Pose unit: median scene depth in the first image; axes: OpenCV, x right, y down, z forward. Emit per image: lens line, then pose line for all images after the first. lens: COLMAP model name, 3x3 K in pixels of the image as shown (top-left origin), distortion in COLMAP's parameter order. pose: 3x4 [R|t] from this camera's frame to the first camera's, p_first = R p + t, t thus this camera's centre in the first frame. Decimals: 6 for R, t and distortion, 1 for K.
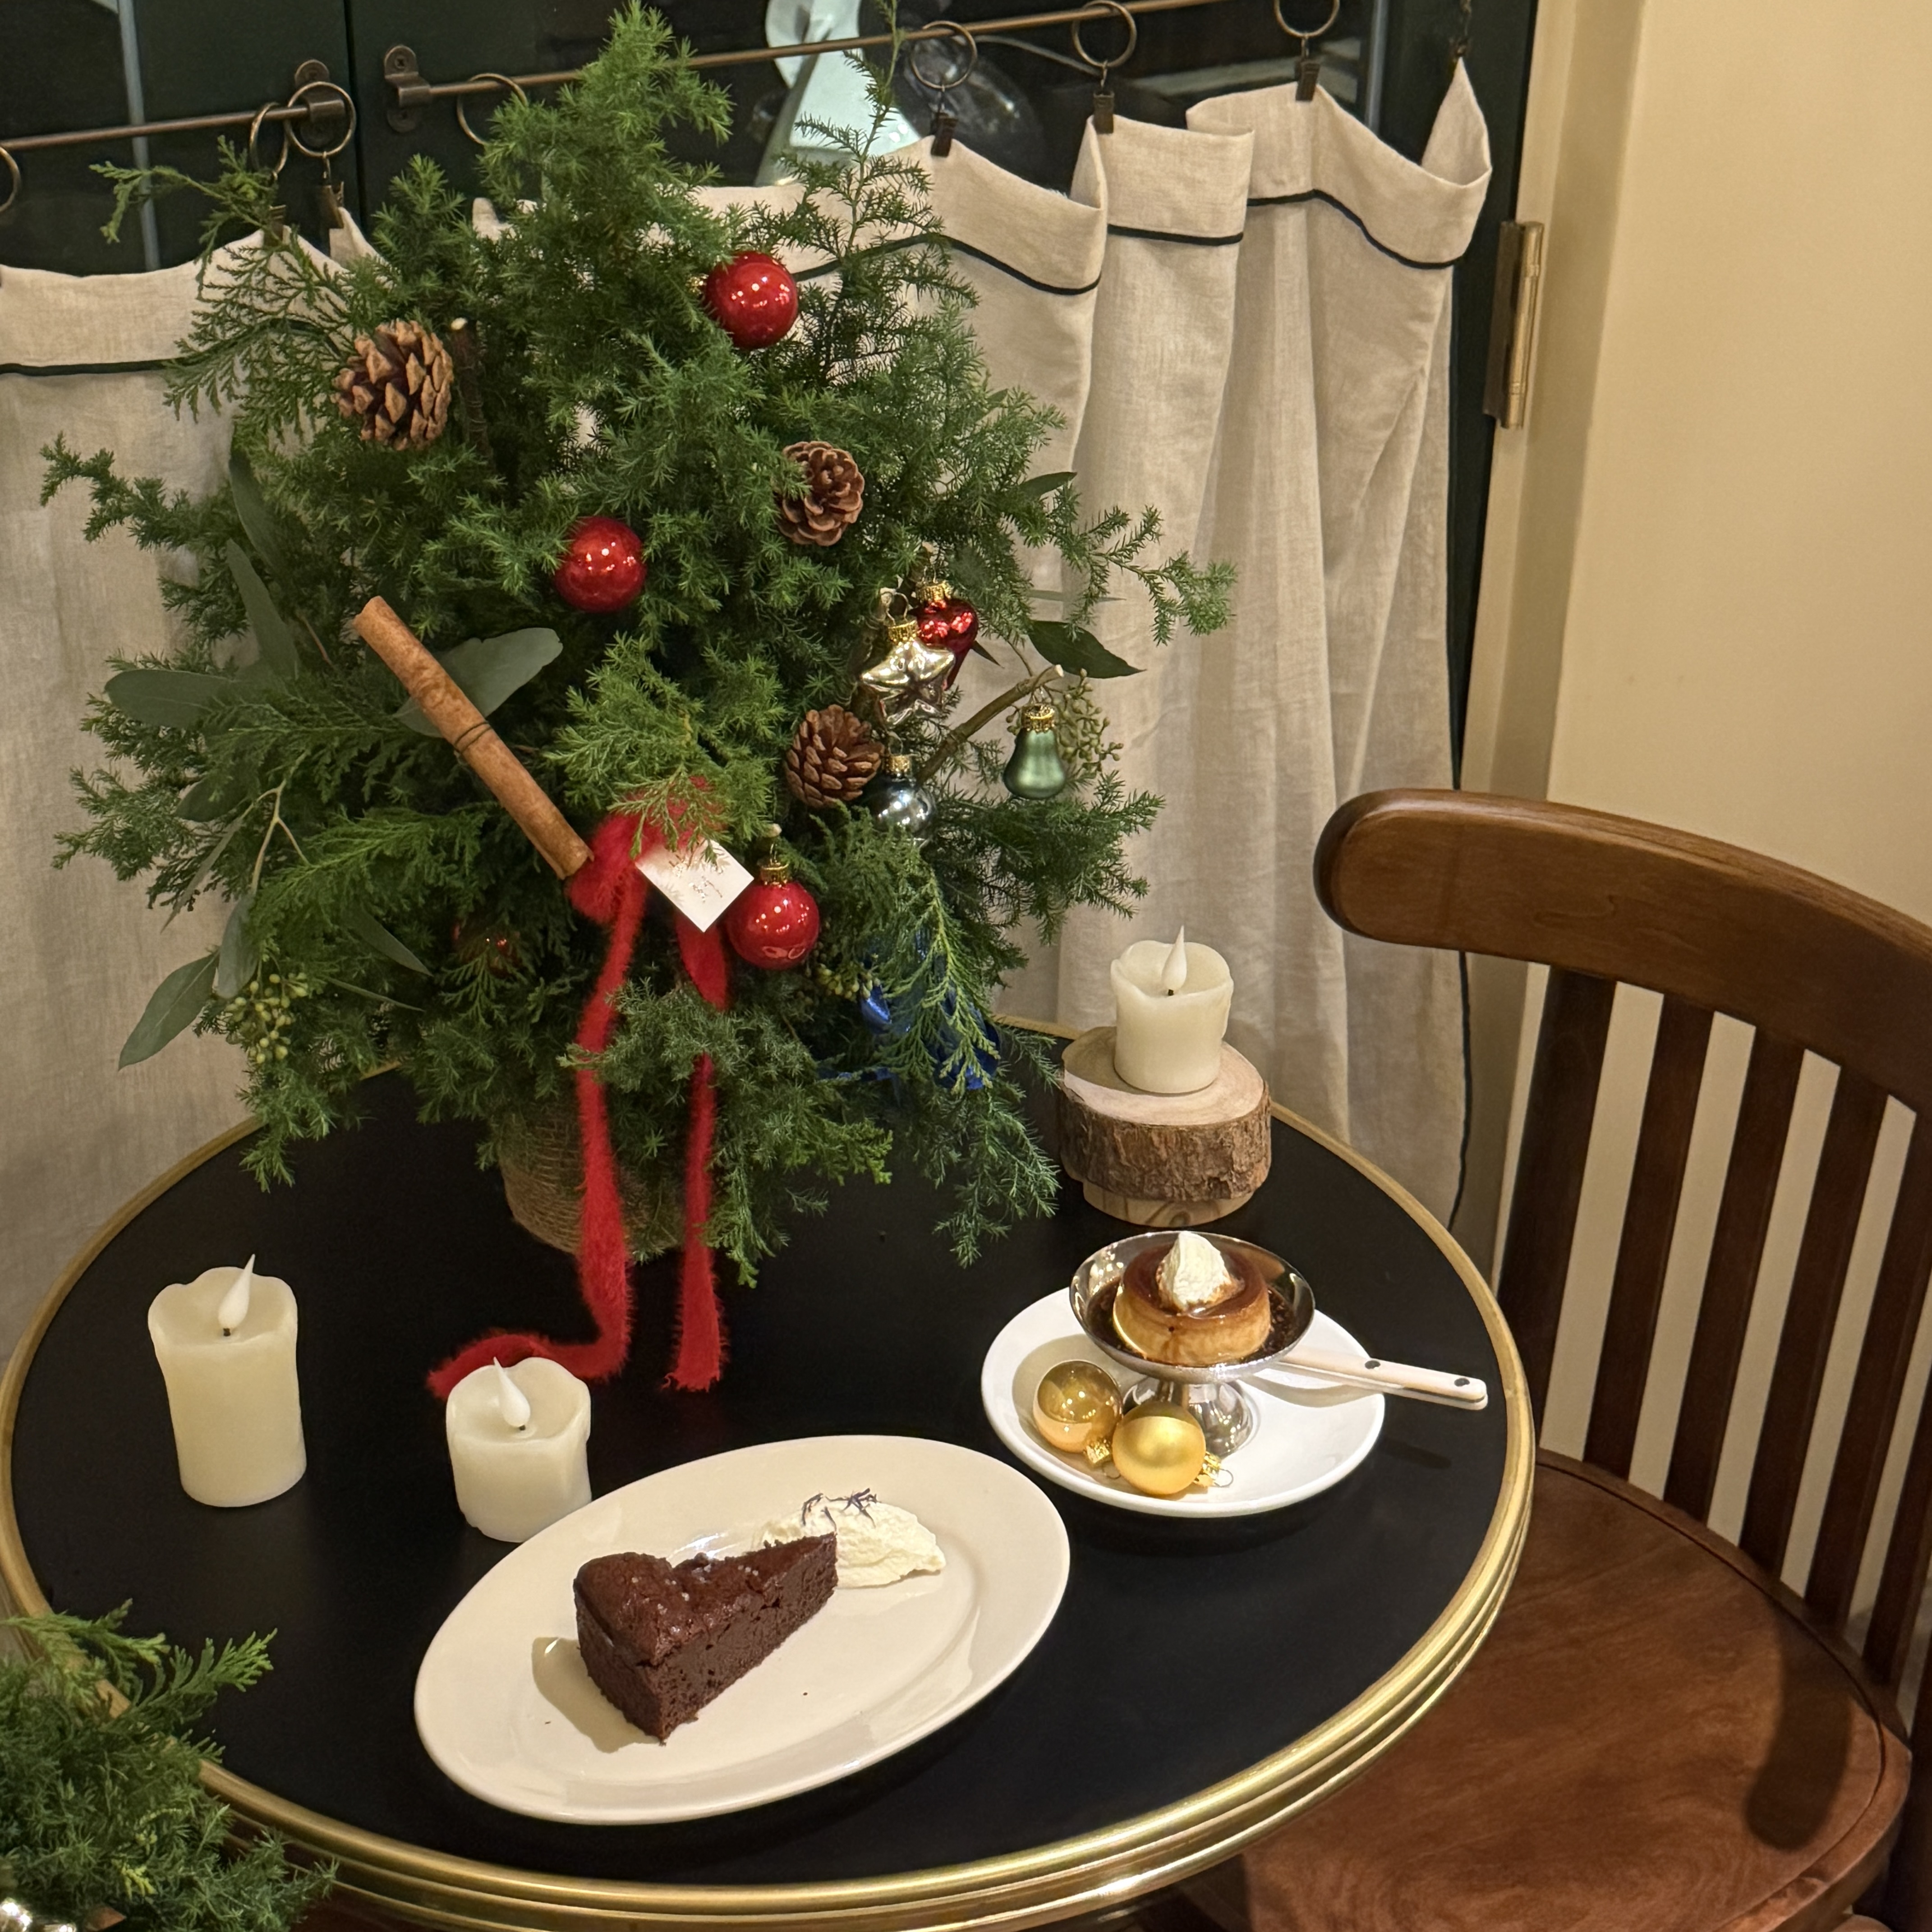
lens RADIAL K [[3475.0, 0, 983.2], [0, 3475.0, 983.9], [0, 0, 1]] dist [0.159812, 0.000000]
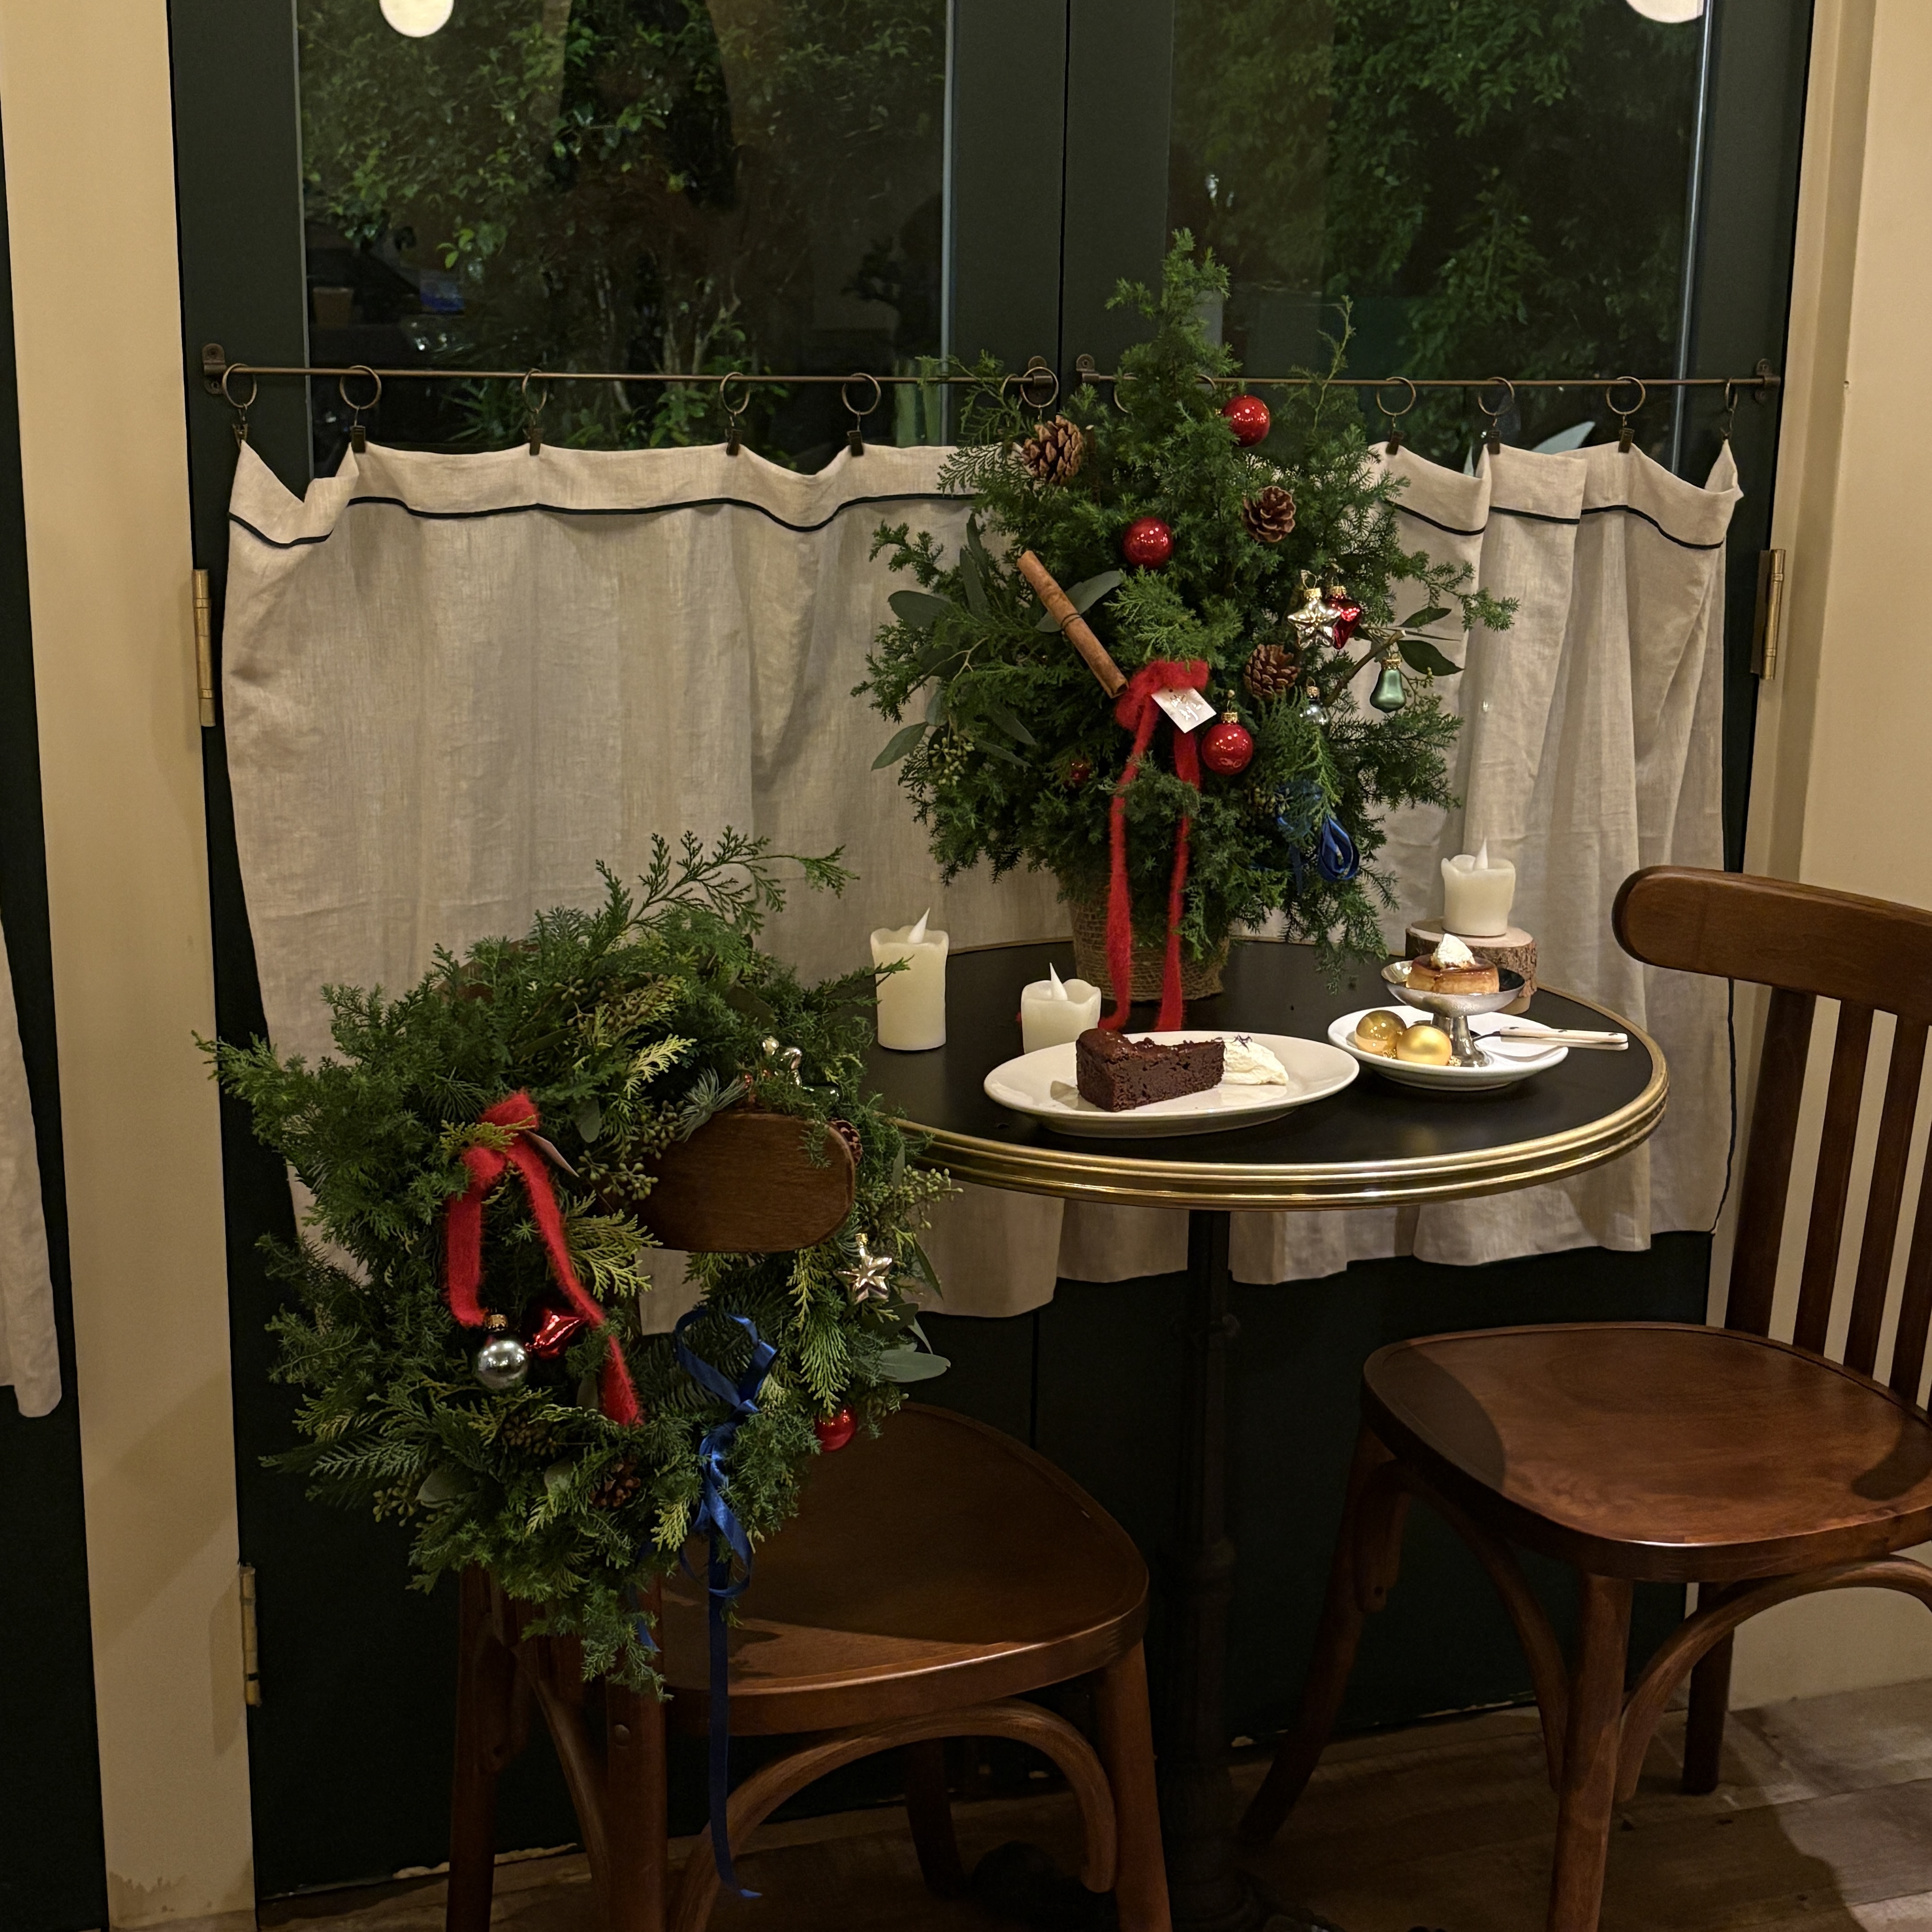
lens RADIAL K [[2893.6, 0, 964.5], [0, 2893.6, 972.9], [0, 0, 1]] dist [0.106667, 0.000000]
pose [[0.970602, 0.053378, -0.234697, 0.160447], [-0.111971, 0.963295, -0.243977, 0.460780], [0.213060, 0.263084, 0.940953, -0.395137]]
